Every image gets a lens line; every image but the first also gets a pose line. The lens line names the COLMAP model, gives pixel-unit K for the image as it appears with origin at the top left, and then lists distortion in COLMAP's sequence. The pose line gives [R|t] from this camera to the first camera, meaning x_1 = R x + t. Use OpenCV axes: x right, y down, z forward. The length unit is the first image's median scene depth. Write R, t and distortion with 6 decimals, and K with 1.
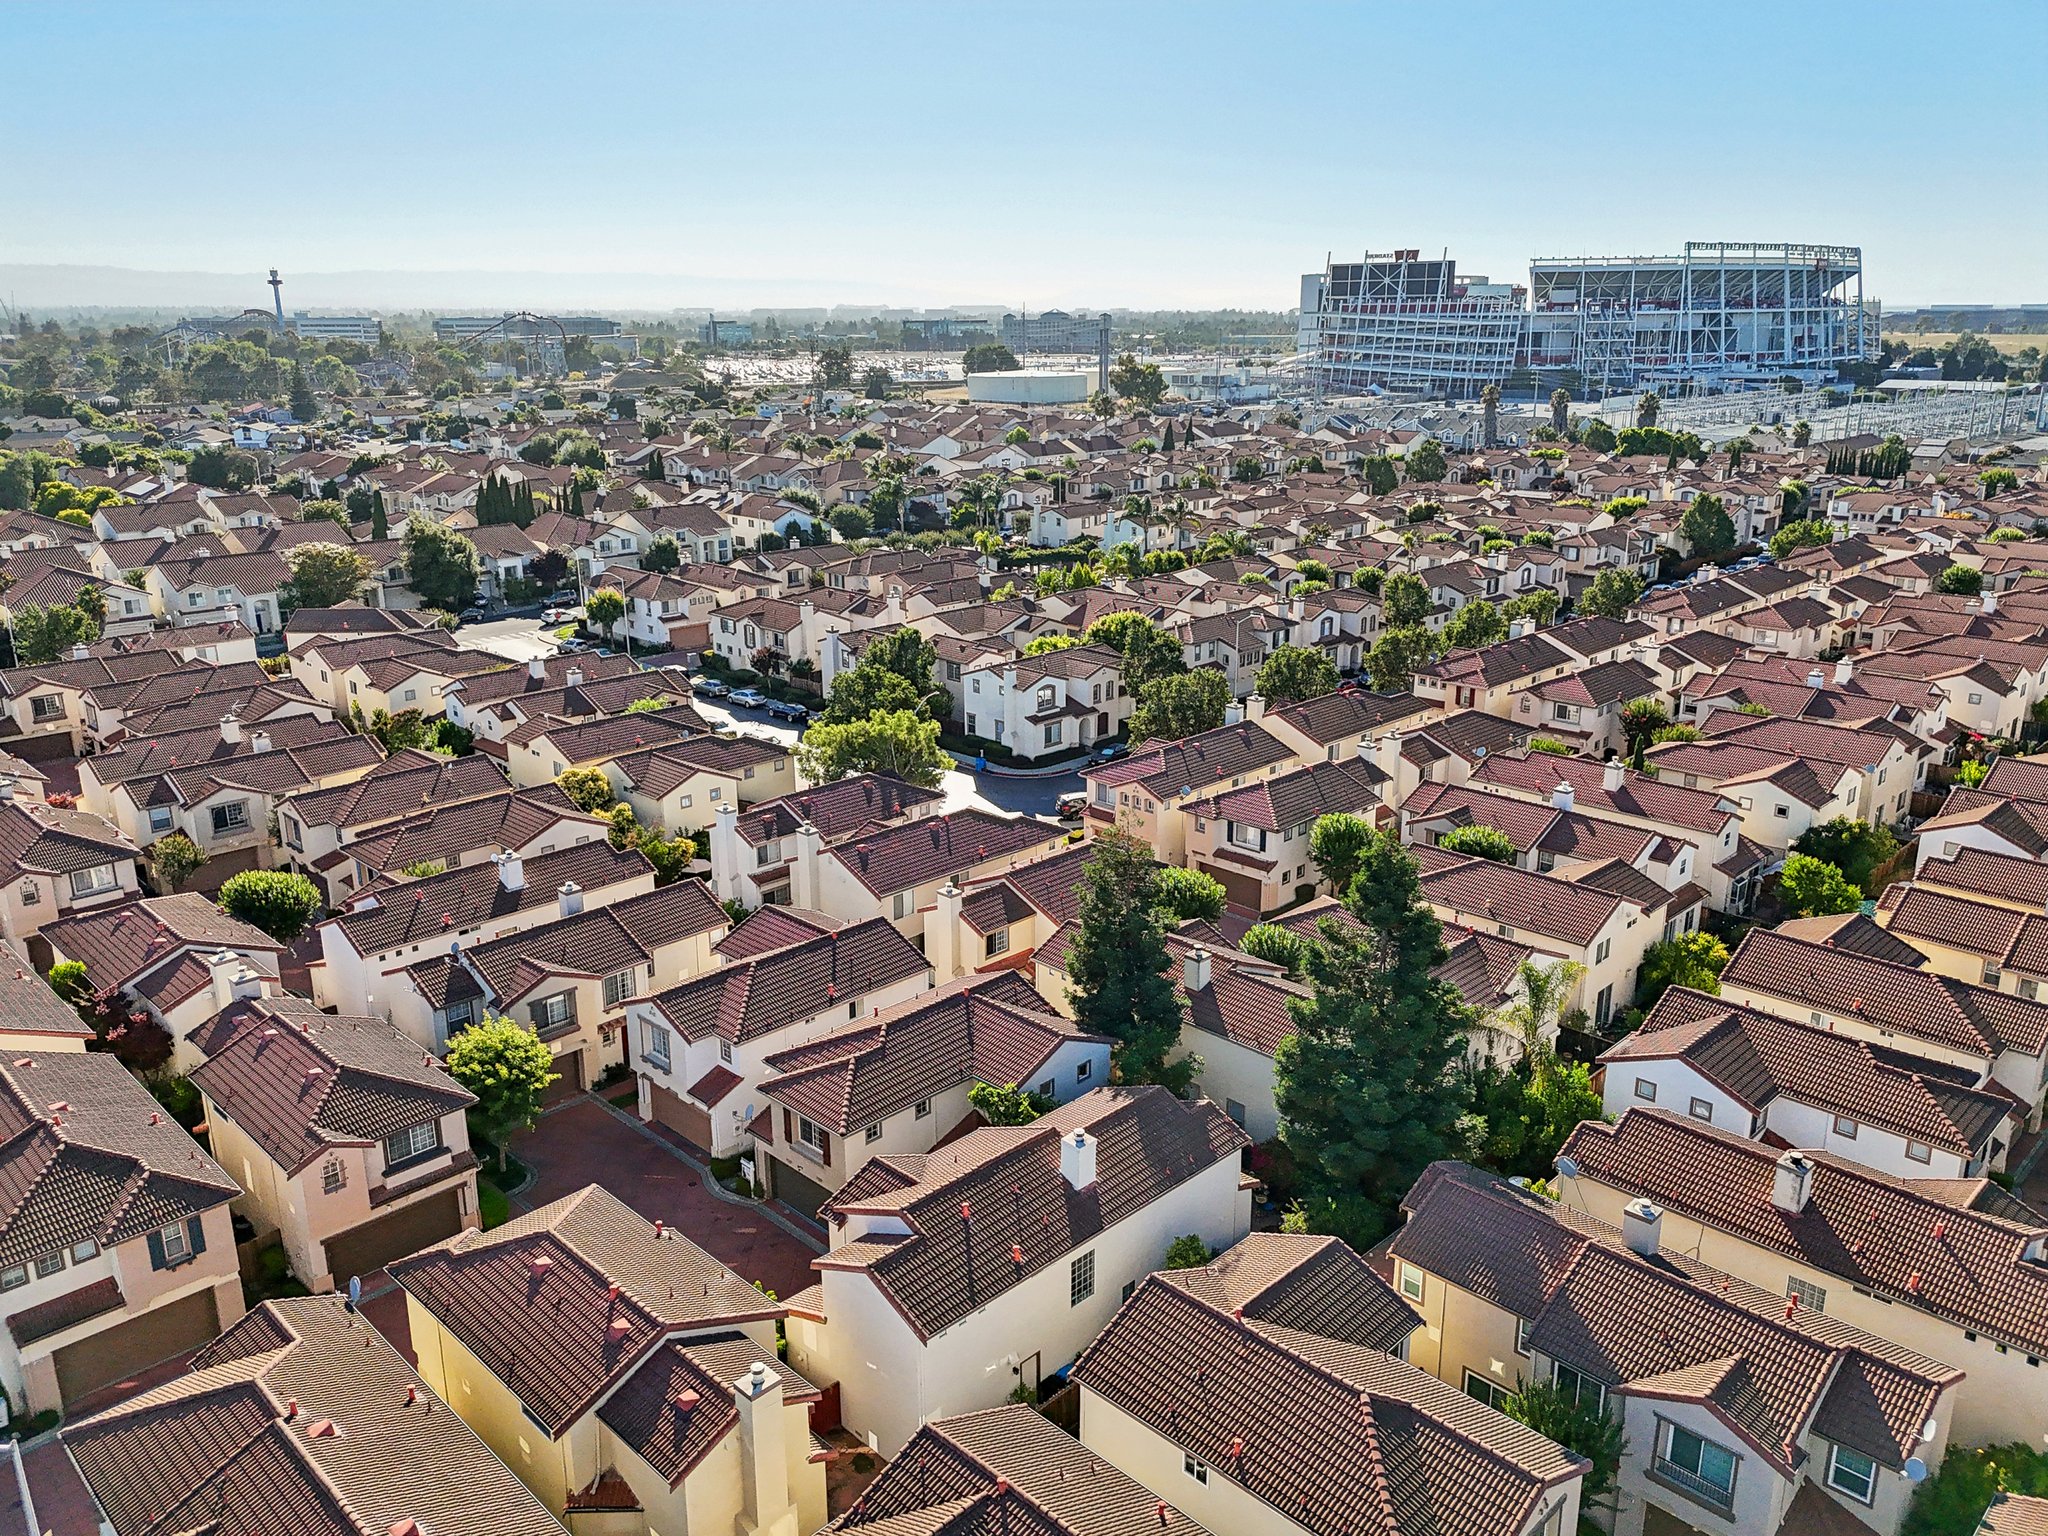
lens RADIAL K [[1493.2, 0, 1014.8], [0, 1493.2, 765.6], [0, 0, 1]] dist [0.088952, -0.092655]
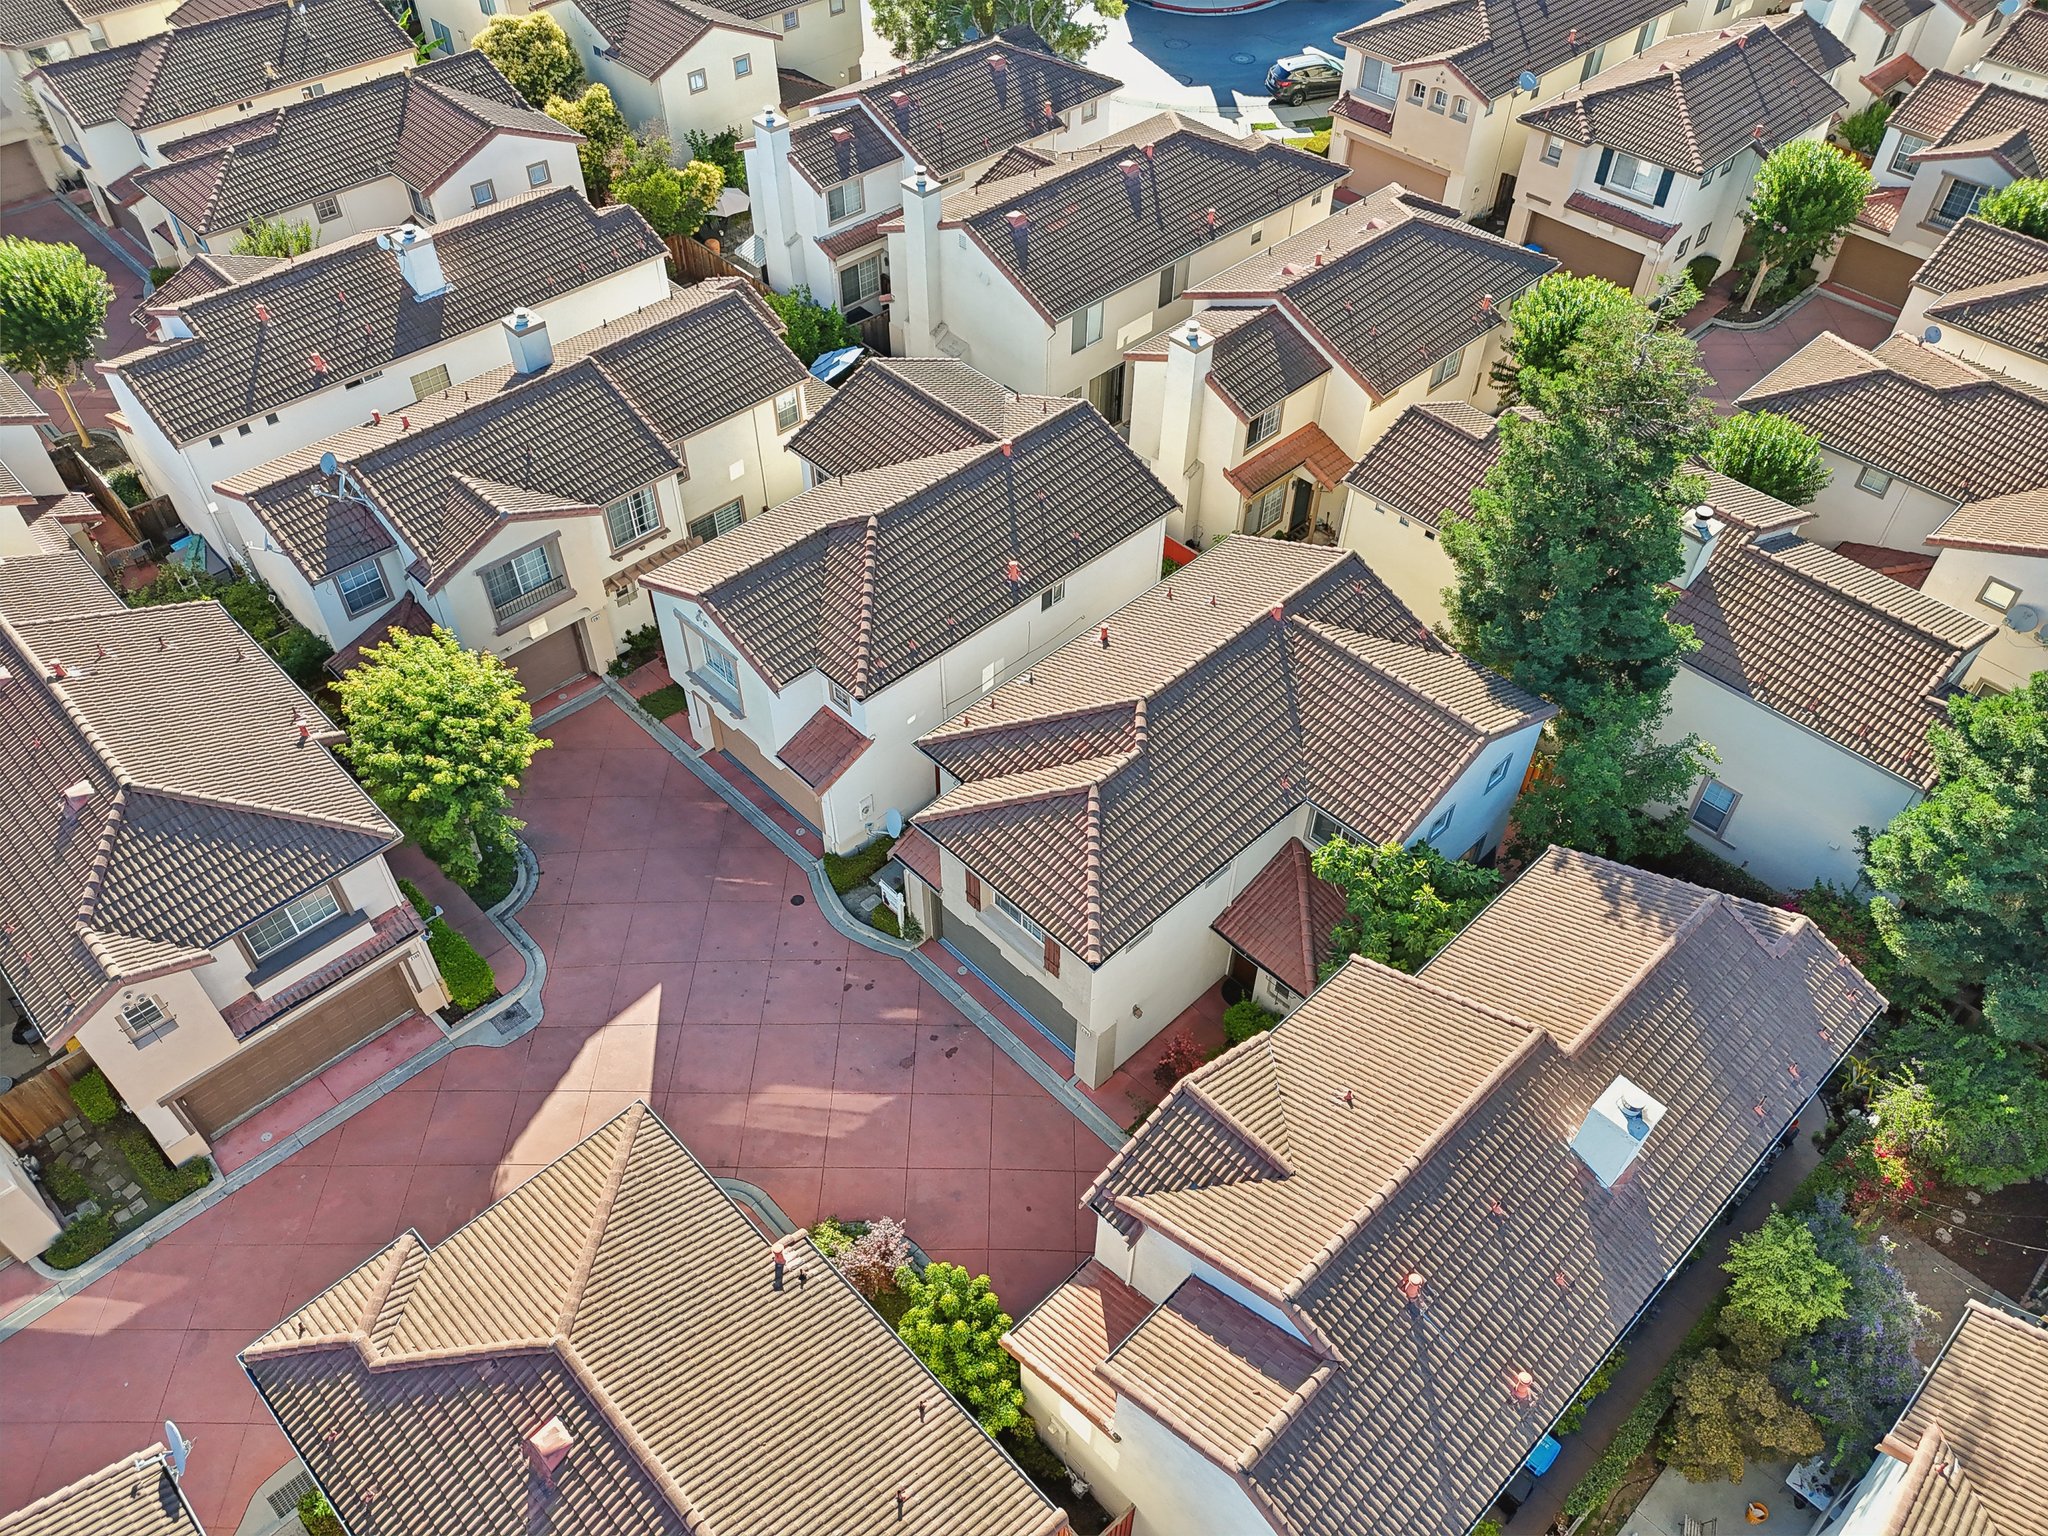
lens RADIAL K [[1493.2, 0, 1014.8], [0, 1493.2, 765.6], [0, 0, 1]] dist [0.088952, -0.092655]
pose [[0.999705, 0.023631, -0.005663, -0.098618], [-0.017716, 0.868267, 0.495781, -0.053343], [0.016633, -0.495535, 0.868429, 0.403251]]
